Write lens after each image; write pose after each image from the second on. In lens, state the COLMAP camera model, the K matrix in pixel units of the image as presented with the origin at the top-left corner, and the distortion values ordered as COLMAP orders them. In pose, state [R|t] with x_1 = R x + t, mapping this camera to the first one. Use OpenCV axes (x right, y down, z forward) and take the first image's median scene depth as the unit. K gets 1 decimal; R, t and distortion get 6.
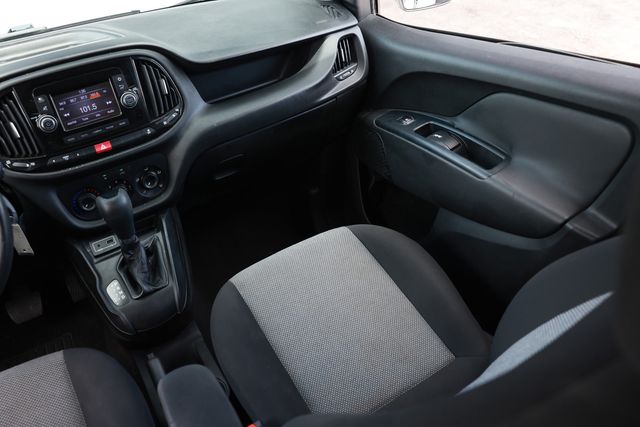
lens RADIAL K [[507.1, 0, 317.7], [0, 507.1, 211.7], [0, 0, 1]] dist [-0.097032, 0.091982]
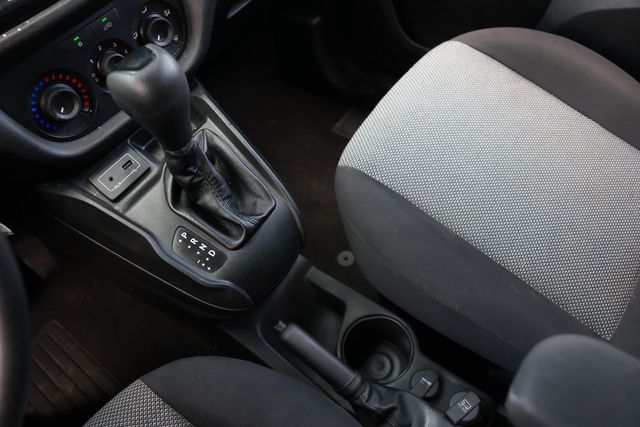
lens RADIAL K [[507.1, 0, 322.5], [0, 507.1, 217.3], [0, 0, 1]] dist [-0.097032, 0.091982]
pose [[0.929284, -0.318767, 0.186599, -0.347752], [0.253544, 0.917873, 0.305326, 0.000843], [-0.268602, -0.236423, 0.933786, 0.444968]]
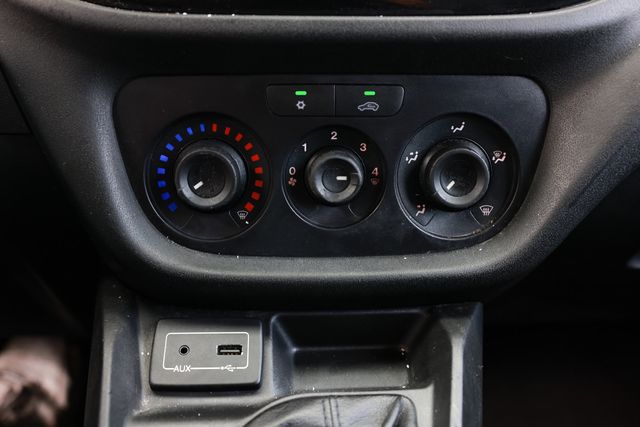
lens RADIAL K [[672.6, 0, 319.7], [0, 672.6, 208.6], [0, 0, 1]] dist [-0.054514, 0.000000]
pose [[0.871163, 0.270428, -0.409808, -0.263404], [-0.348047, 0.928844, -0.126937, 0.021074], [0.346320, 0.253215, 0.903296, 0.709818]]
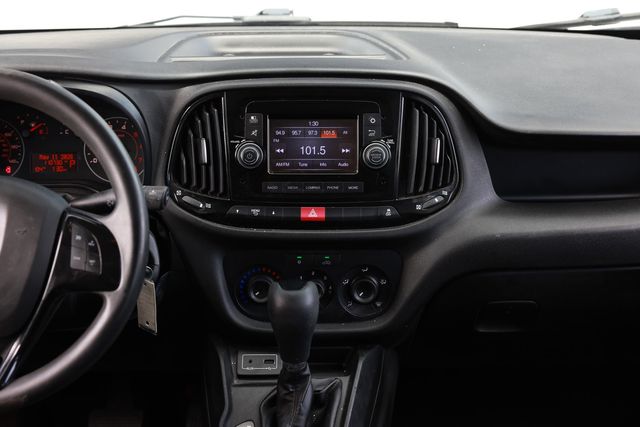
lens RADIAL K [[1048.0, 0, 317.9], [0, 1048.0, 211.1], [0, 0, 1]] dist [0.095650, 0.000000]
pose [[0.854205, 0.274481, -0.441582, 0.153283], [-0.361835, 0.923719, -0.125770, 0.030349], [0.373377, 0.267213, 0.888362, -0.166643]]
